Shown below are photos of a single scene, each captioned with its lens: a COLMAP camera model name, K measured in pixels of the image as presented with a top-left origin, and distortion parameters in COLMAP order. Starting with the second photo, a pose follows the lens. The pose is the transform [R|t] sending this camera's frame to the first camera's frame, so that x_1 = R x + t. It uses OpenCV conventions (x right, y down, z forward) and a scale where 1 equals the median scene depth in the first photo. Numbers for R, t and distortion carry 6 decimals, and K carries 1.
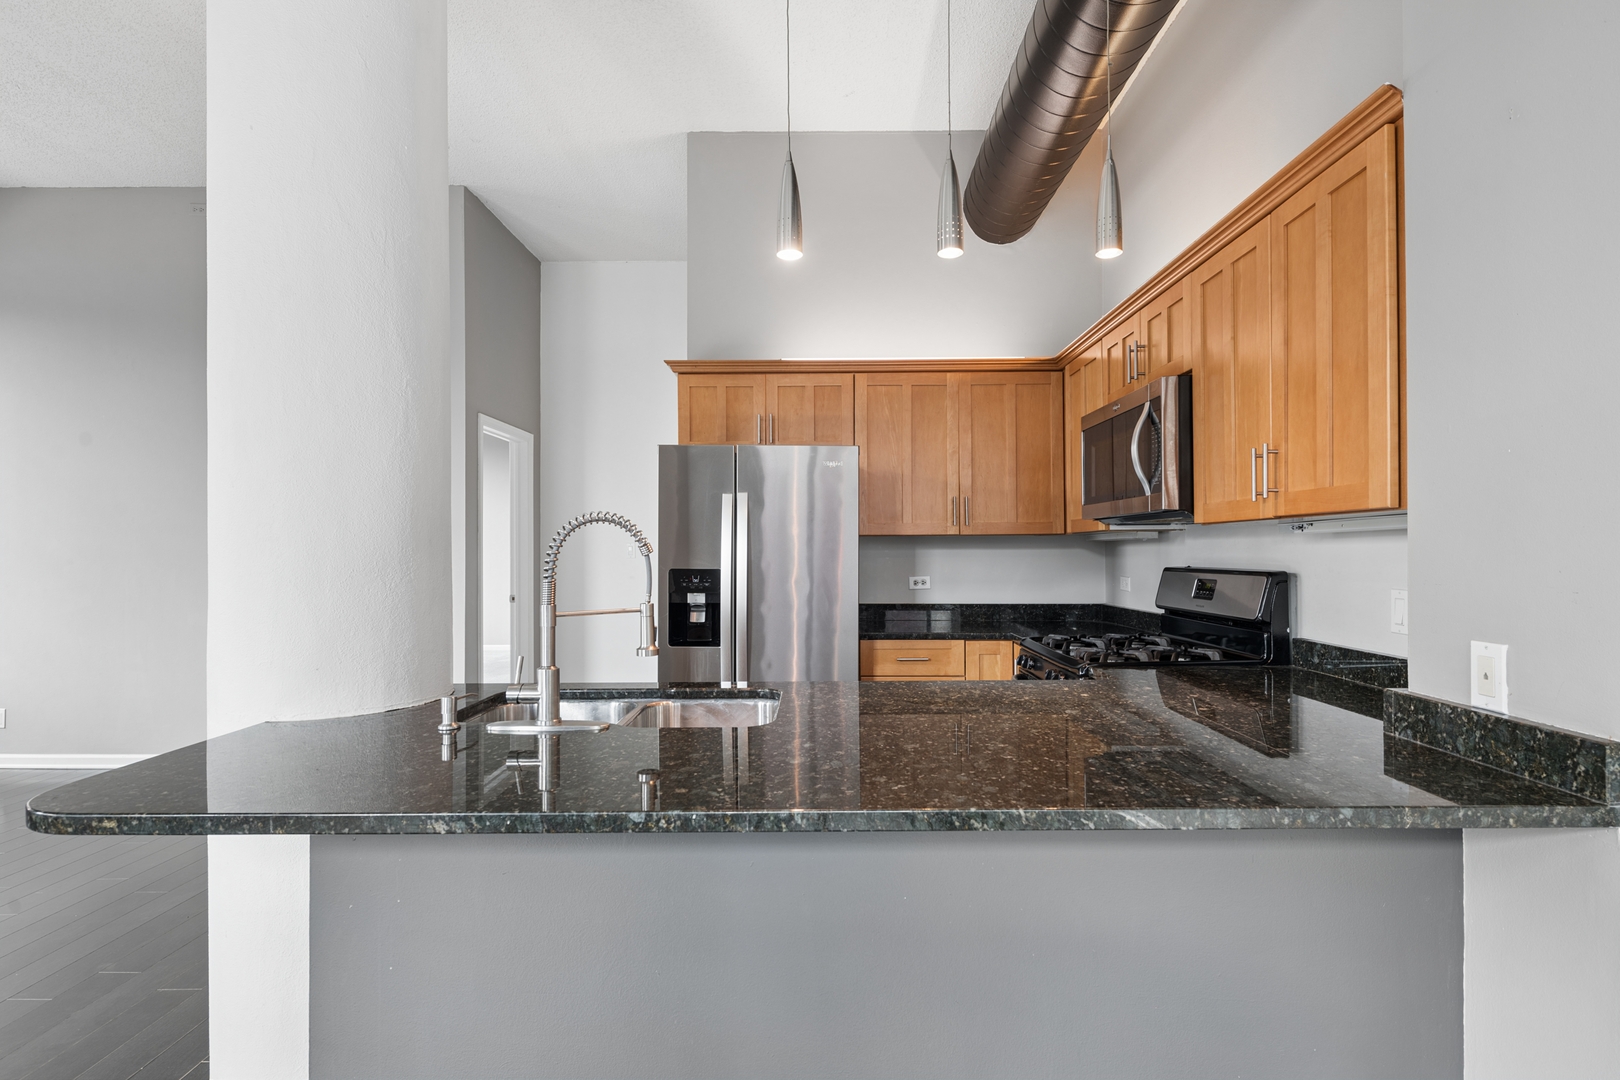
lens RADIAL K [[794.1, 0, 810.0], [0, 794.1, 540.0], [0, 0, 1]] dist [0.001268, 0.000109]
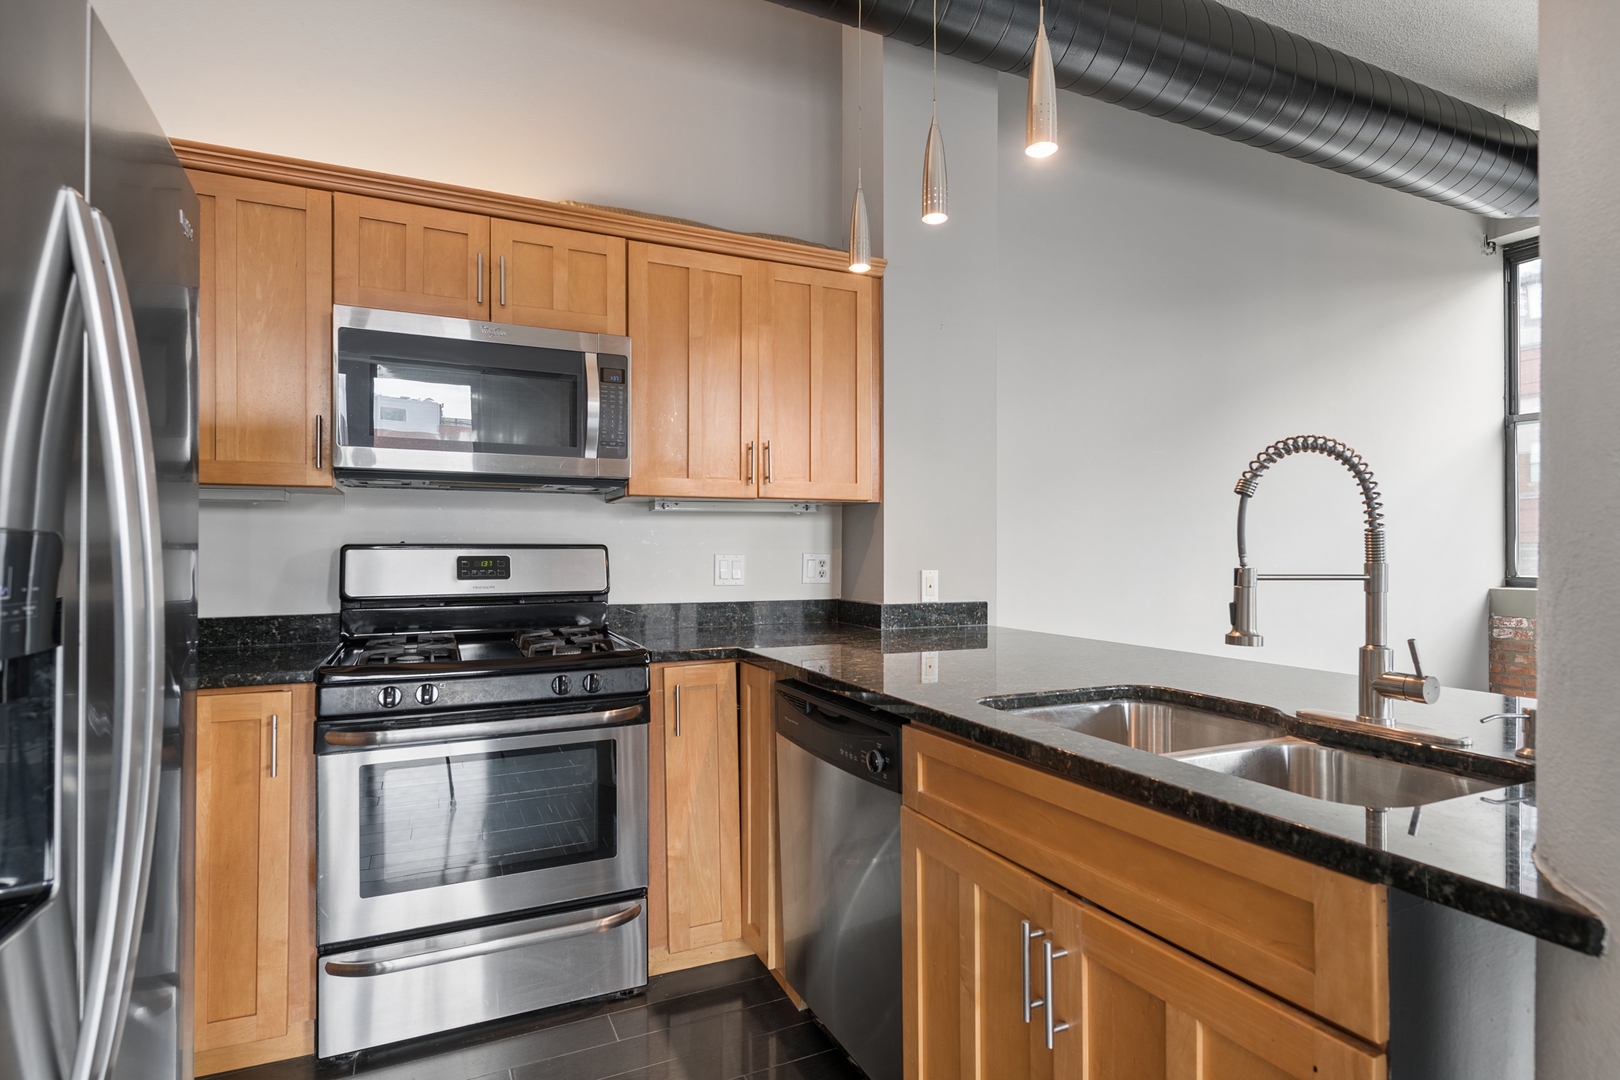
lens RADIAL K [[858.3, 0, 810.0], [0, 858.3, 540.0], [0, 0, 1]] dist [0.024109, -0.000085]
pose [[-0.438979, 0.014403, 0.898382, -0.481775], [-0.008908, 0.999753, -0.020381, 0.046092], [-0.898453, -0.016949, -0.438742, 1.059538]]
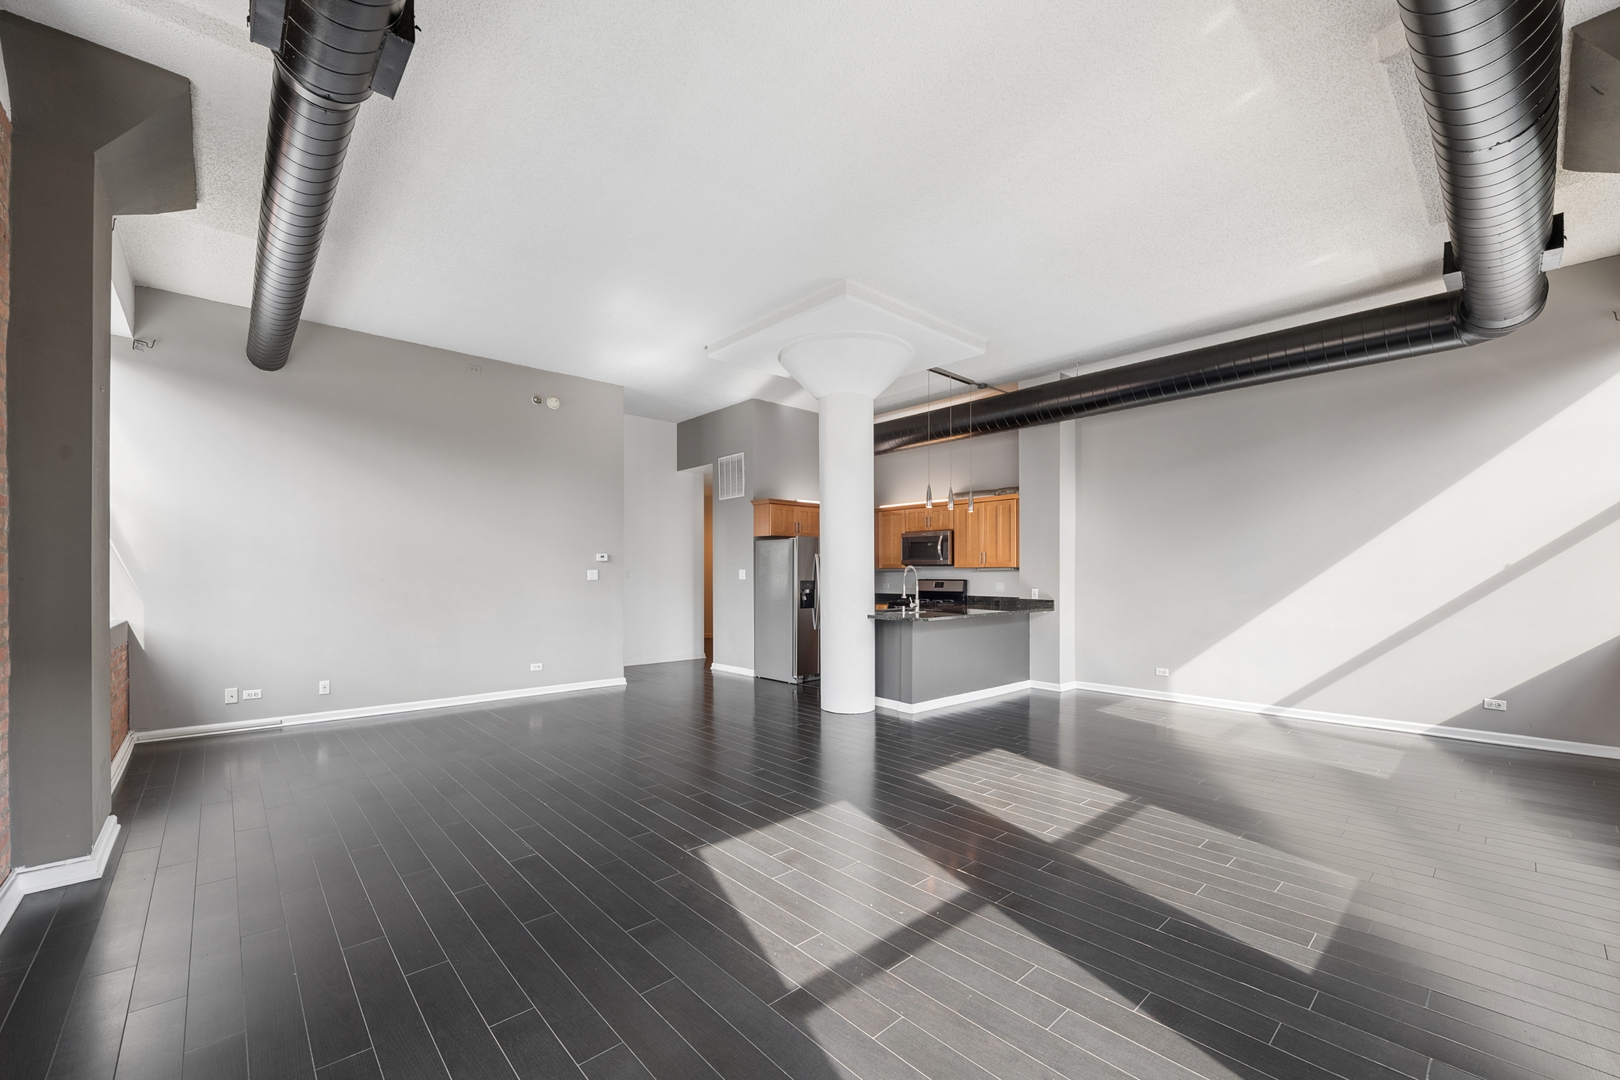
lens RADIAL K [[653.0, 0, 811.1], [0, 653.0, 570.6], [0, 0, 1]] dist [0.000111, 0.000004]
pose [[0.732270, 0.005701, 0.680991, -1.928478], [-0.011159, 0.999931, 0.003629, -0.008431], [-0.680923, -0.010256, 0.732283, -0.779022]]
